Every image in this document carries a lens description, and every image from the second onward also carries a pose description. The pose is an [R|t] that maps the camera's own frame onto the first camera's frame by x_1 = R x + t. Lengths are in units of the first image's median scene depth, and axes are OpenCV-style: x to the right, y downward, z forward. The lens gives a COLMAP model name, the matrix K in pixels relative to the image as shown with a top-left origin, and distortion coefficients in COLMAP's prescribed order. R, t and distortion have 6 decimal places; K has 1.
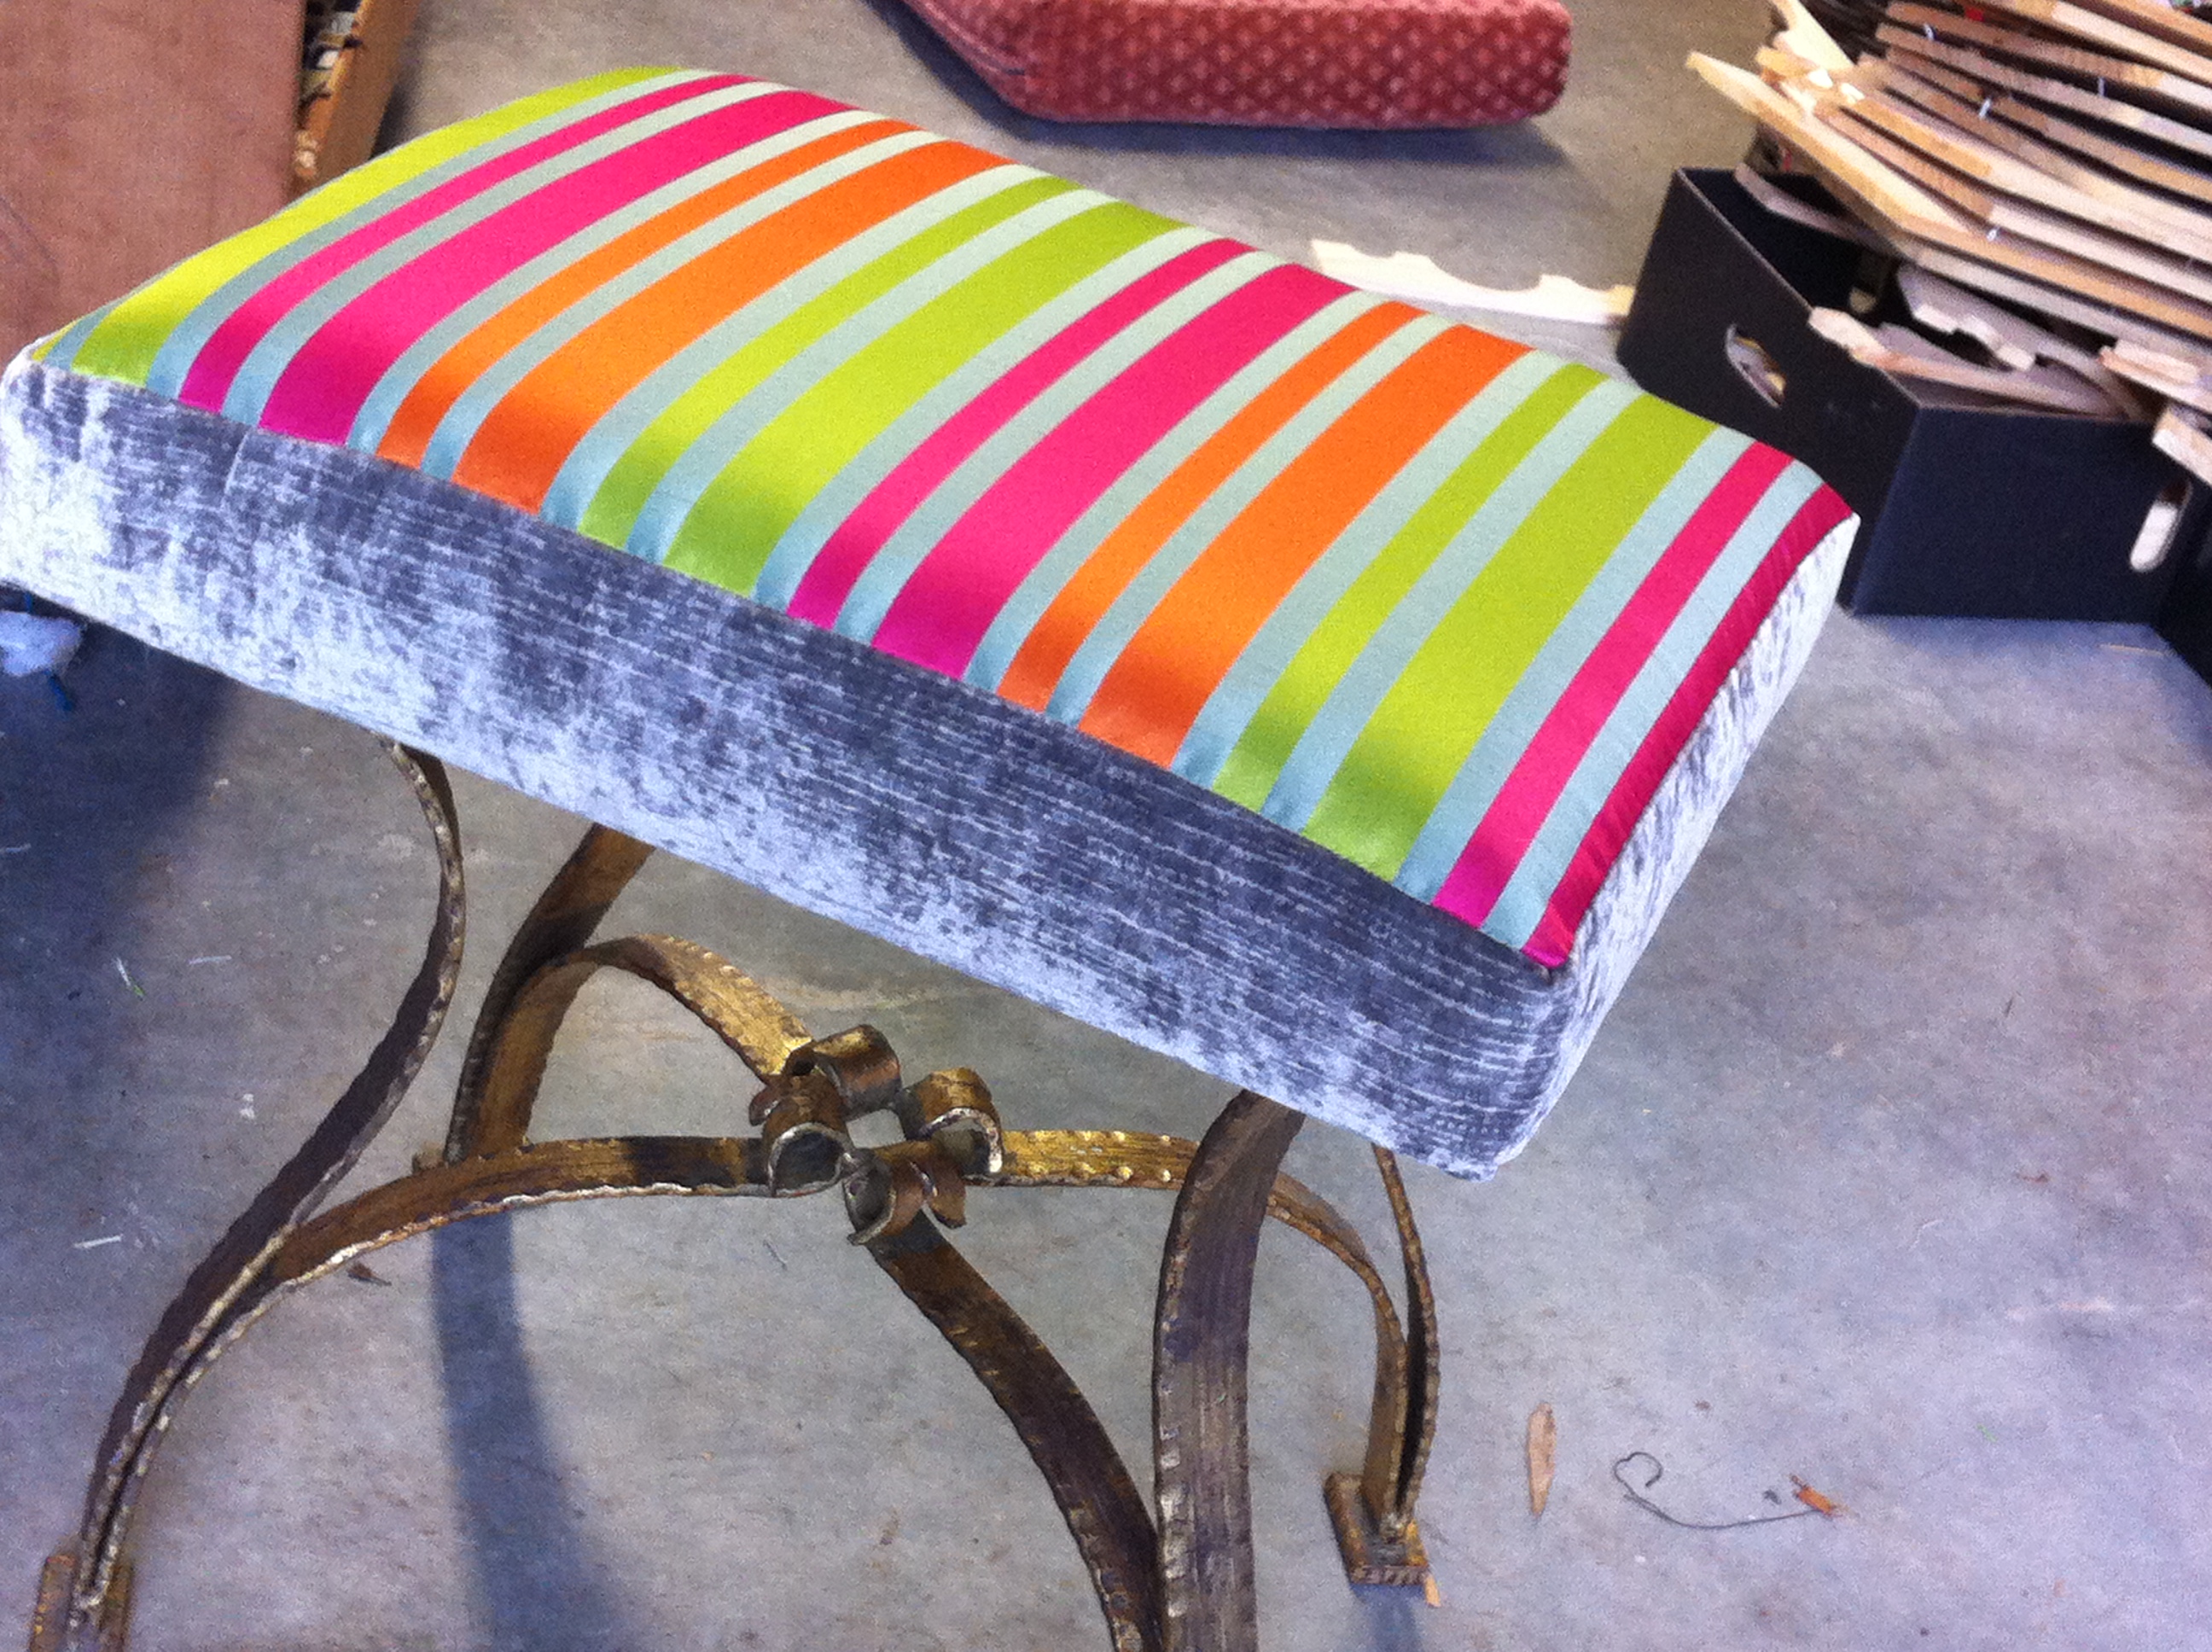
lens RADIAL K [[3233.0, 0, 1076.2], [0, 3233.0, 827.0], [0, 0, 1]] dist [0.132380, -0.457963]
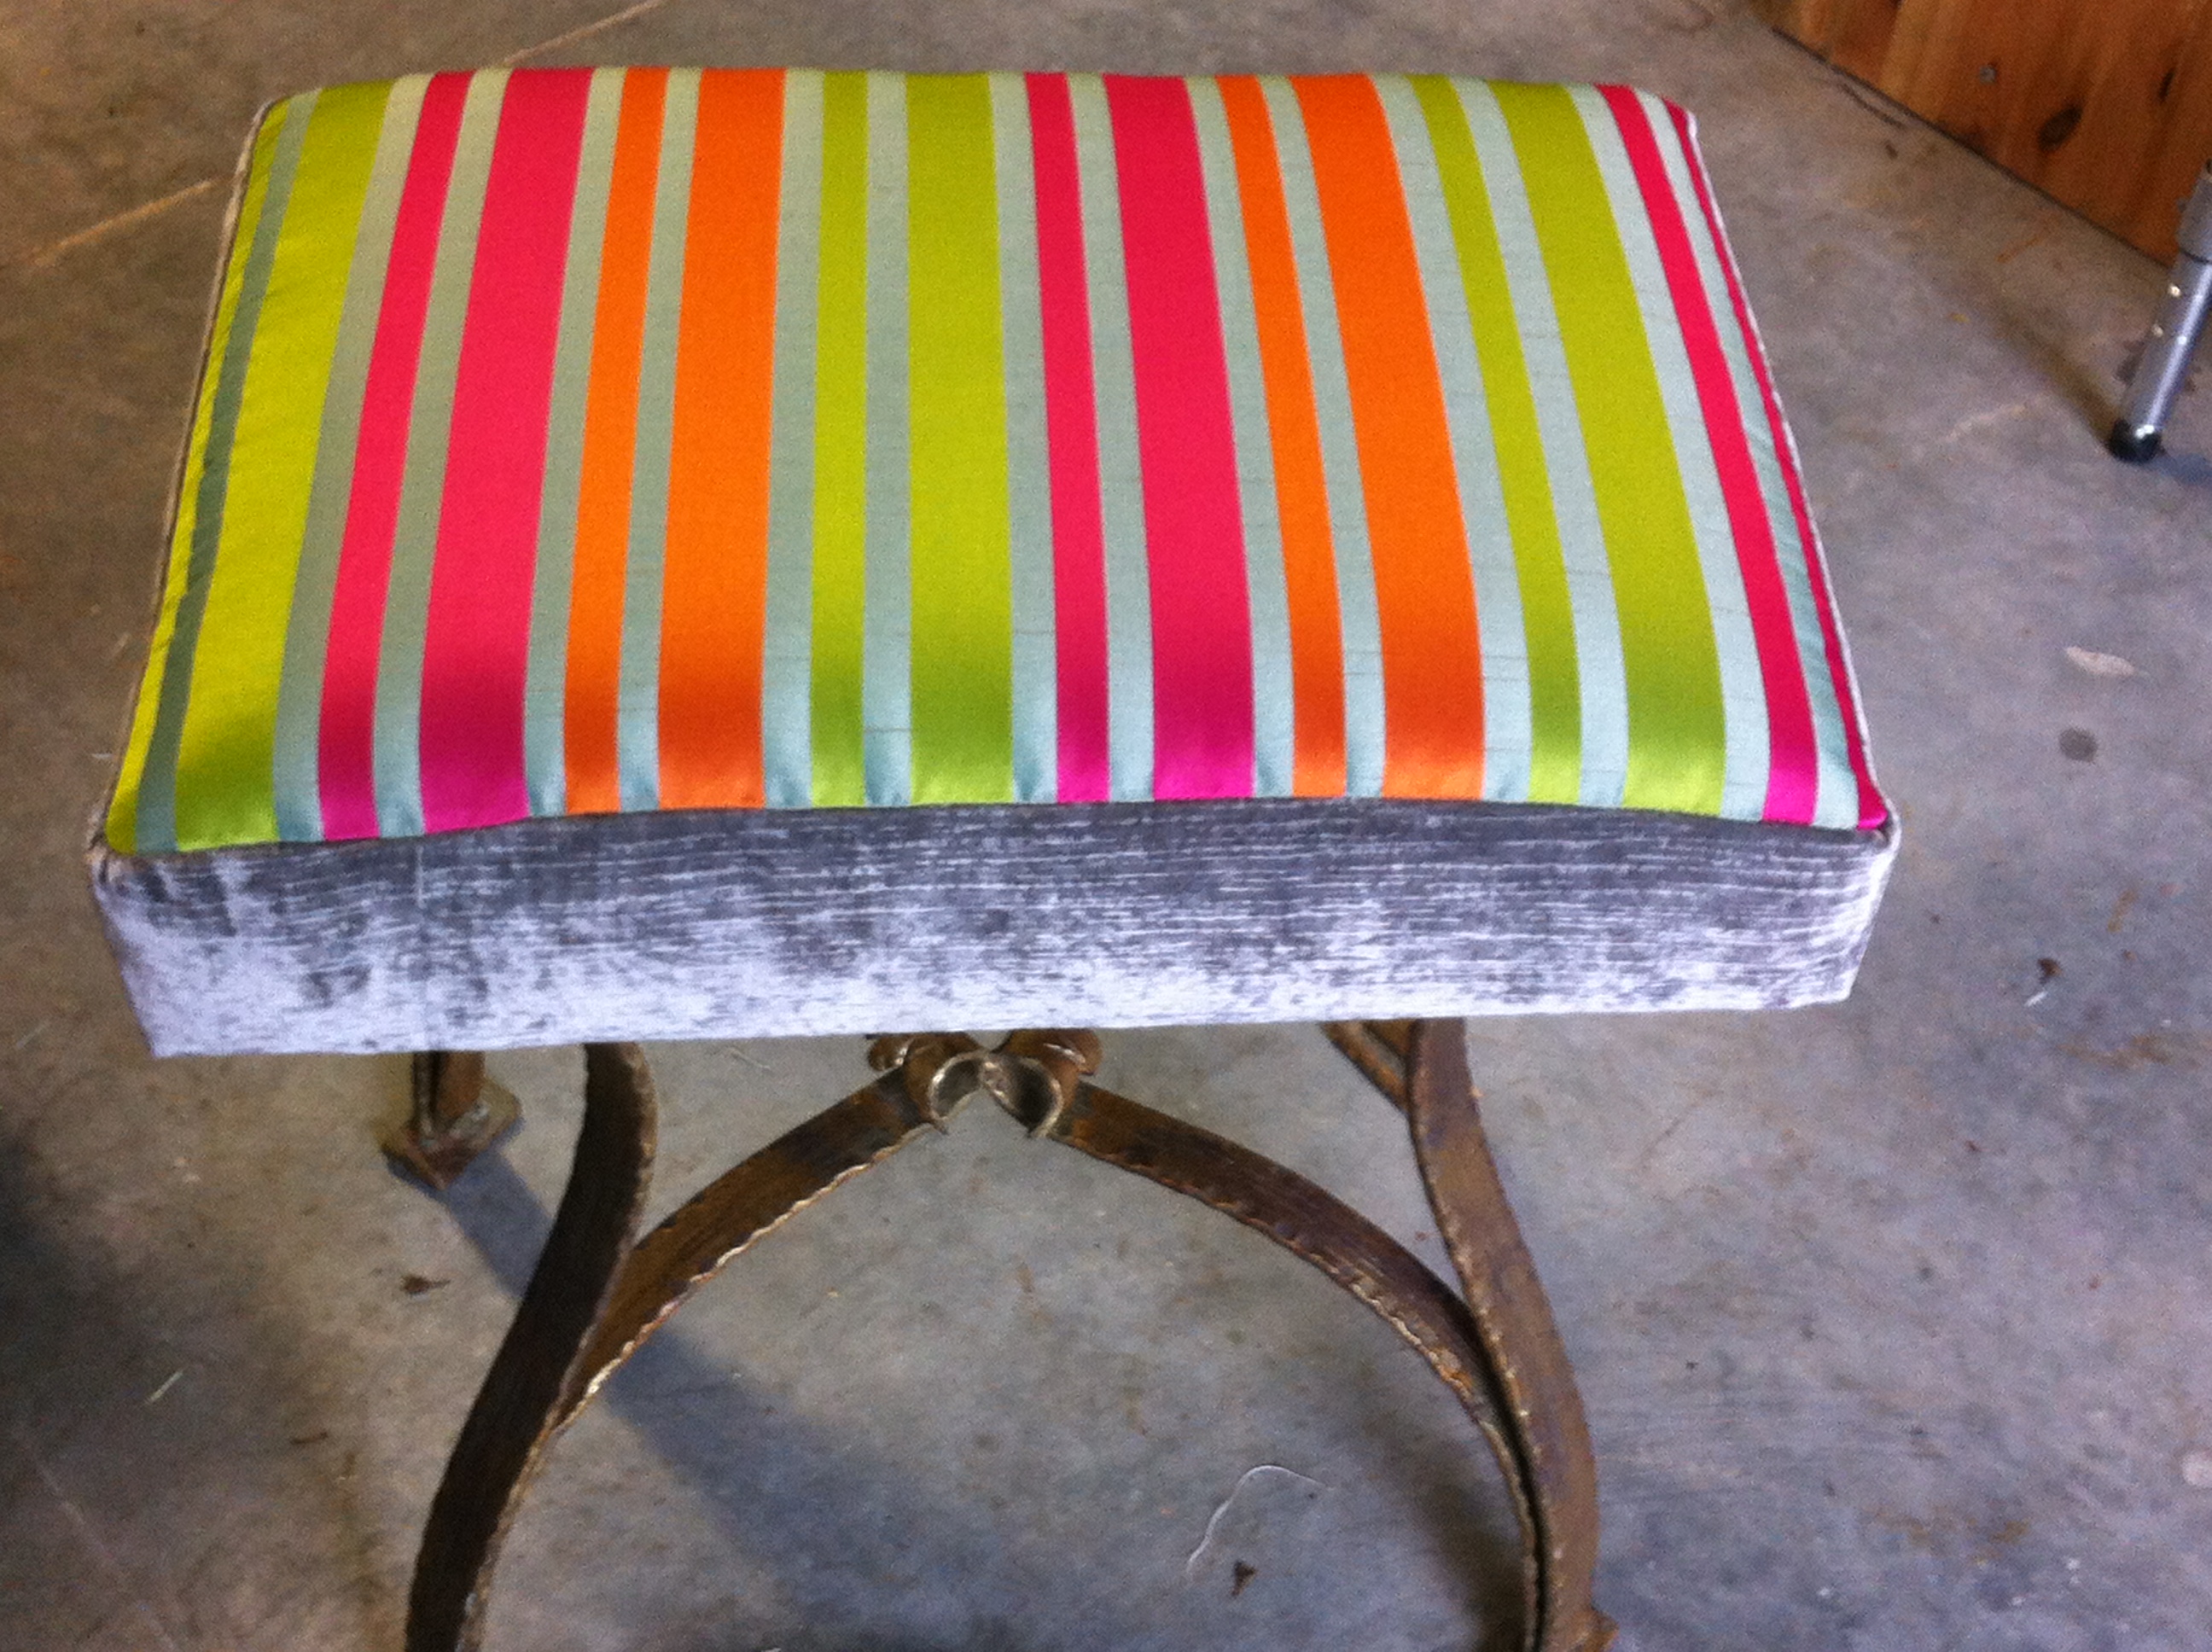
lens RADIAL K [[3233.0, 0, 1076.2], [0, 3233.0, 827.0], [0, 0, 1]] dist [0.132380, -0.457963]
pose [[0.882106, -0.429976, 0.192378, -0.273046], [0.355706, 0.875761, 0.326367, -0.372932], [-0.308807, -0.219461, 0.925459, 0.083863]]
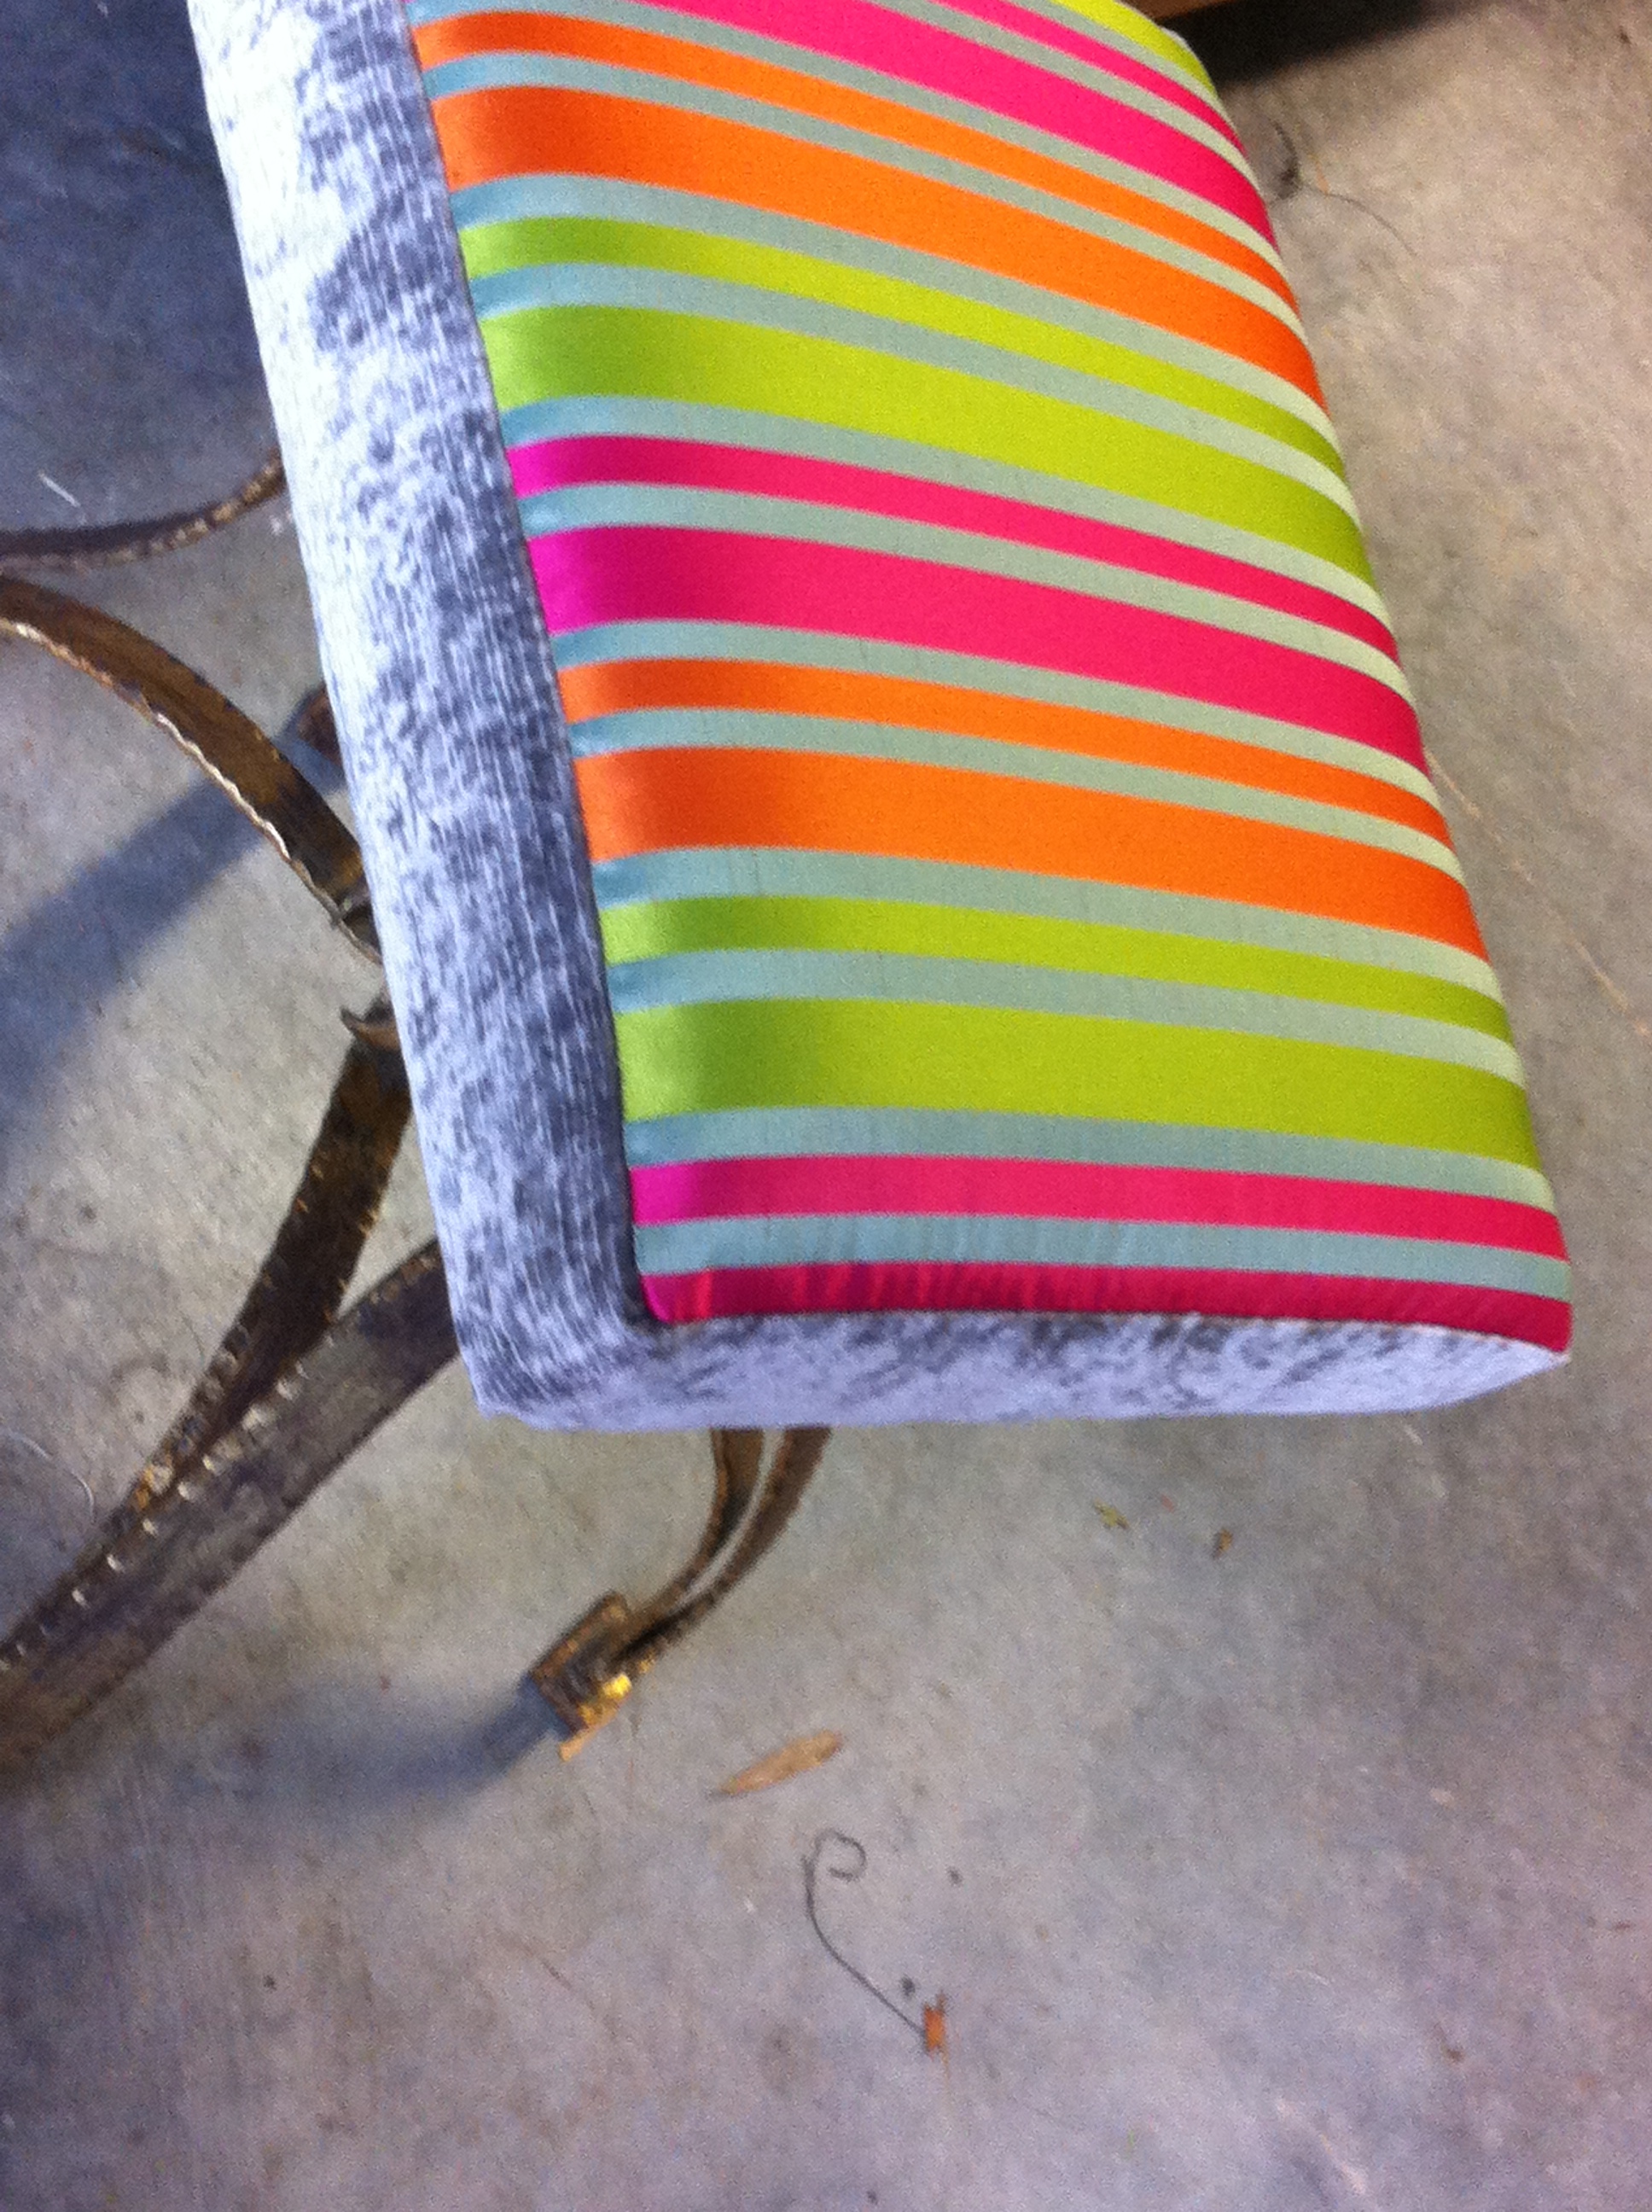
lens RADIAL K [[3233.0, 0, 826.0], [0, 3233.0, 1106.0], [0, 0, 1]] dist [0.132380, -0.457963]
pose [[0.609006, 0.774407, -0.171480, 0.267773], [-0.752645, 0.632444, 0.183138, -0.184145], [0.250275, 0.017532, 0.968016, 0.120251]]
